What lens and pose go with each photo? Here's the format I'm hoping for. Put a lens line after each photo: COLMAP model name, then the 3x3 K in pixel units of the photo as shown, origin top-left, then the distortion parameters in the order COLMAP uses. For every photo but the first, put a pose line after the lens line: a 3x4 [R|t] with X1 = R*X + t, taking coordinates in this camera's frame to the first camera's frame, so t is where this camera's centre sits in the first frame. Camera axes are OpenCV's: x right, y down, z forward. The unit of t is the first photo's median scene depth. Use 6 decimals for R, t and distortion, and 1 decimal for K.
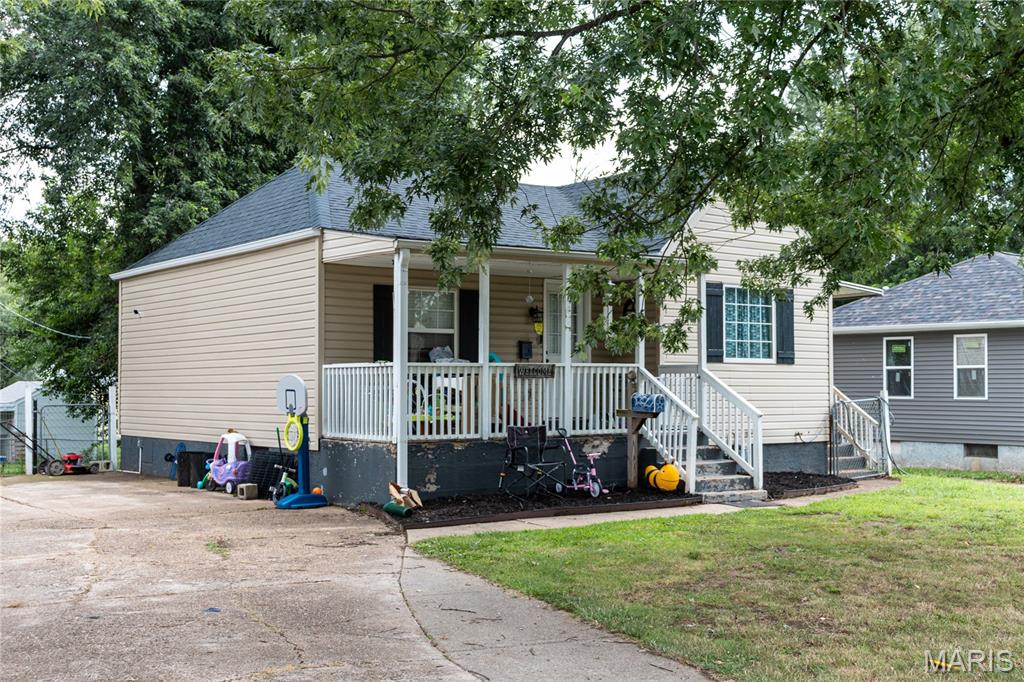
lens RADIAL K [[1311.3, 0, 512.6], [0, 1311.3, 343.0], [0, 0, 1]] dist [-0.023392, 0.000000]
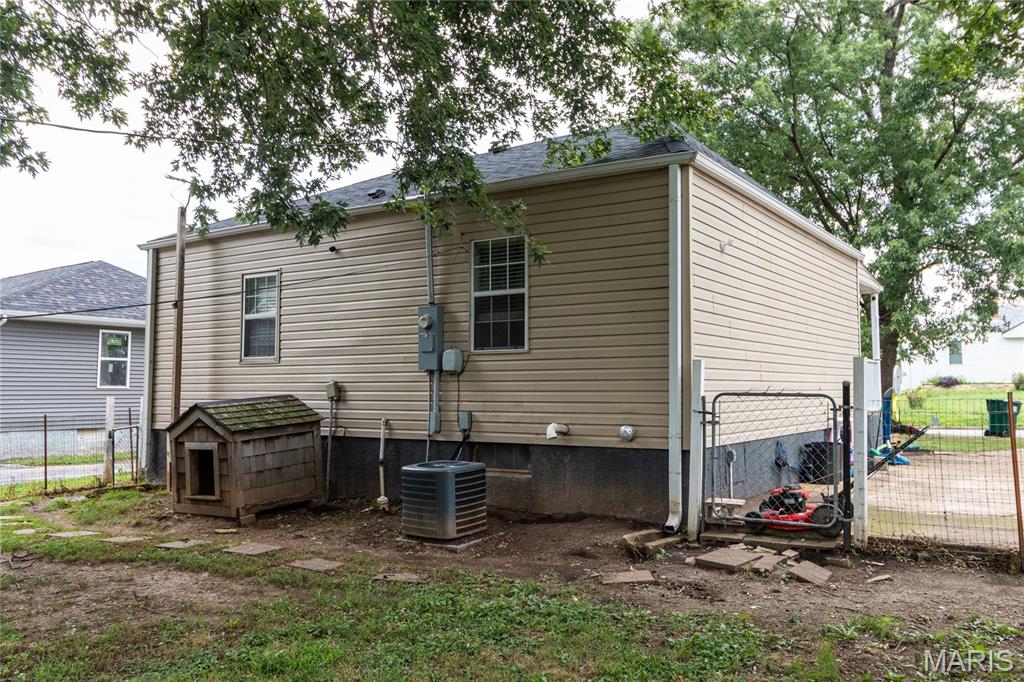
lens RADIAL K [[845.2, 0, 512.2], [0, 845.2, 340.8], [0, 0, 1]] dist [0.019427, -0.002993]
pose [[-0.363472, 0.034993, 0.930948, -0.635506], [-0.041543, 0.997691, -0.053721, 0.037749], [-0.930678, -0.058200, -0.361179, 1.298386]]
